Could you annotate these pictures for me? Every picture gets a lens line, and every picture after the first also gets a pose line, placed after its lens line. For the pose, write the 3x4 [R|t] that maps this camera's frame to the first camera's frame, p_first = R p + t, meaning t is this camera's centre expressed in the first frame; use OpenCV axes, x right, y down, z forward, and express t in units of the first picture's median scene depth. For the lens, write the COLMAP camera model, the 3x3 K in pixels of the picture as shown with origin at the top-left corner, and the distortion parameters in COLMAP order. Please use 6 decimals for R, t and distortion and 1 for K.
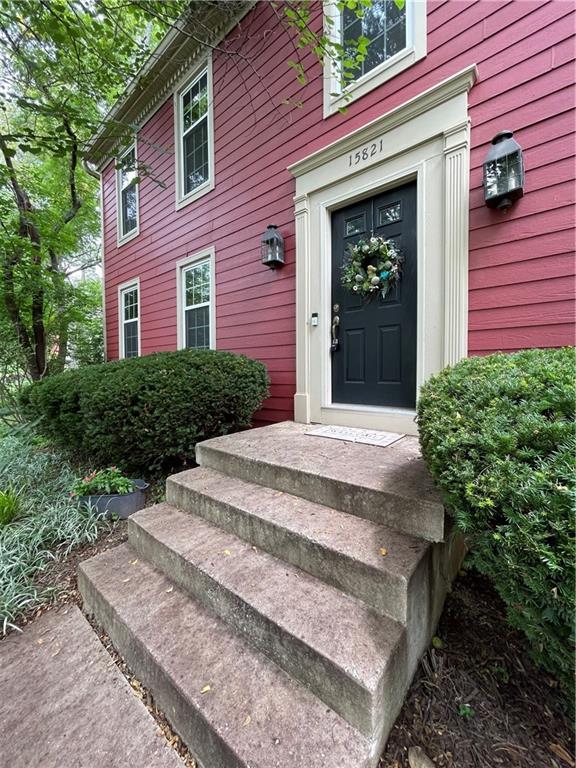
lens RADIAL K [[309.3, 0, 286.9], [0, 309.3, 383.5], [0, 0, 1]] dist [0.000007, -0.000067]
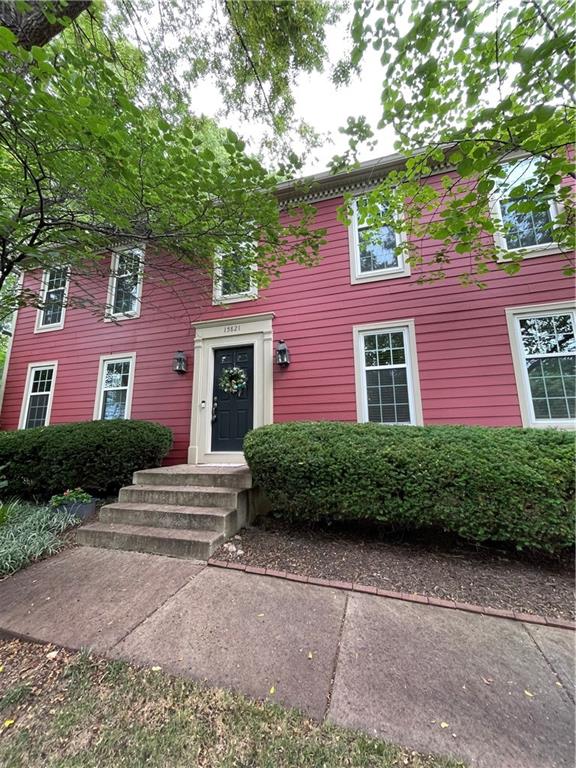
lens RADIAL K [[309.3, 0, 288.1], [0, 309.3, 381.4], [0, 0, 1]] dist [0.000007, -0.000067]
pose [[0.919257, 0.073260, 0.386782, -0.166112], [0.021414, 0.971770, -0.234958, 0.101465], [-0.393076, 0.224269, 0.891737, -0.856429]]
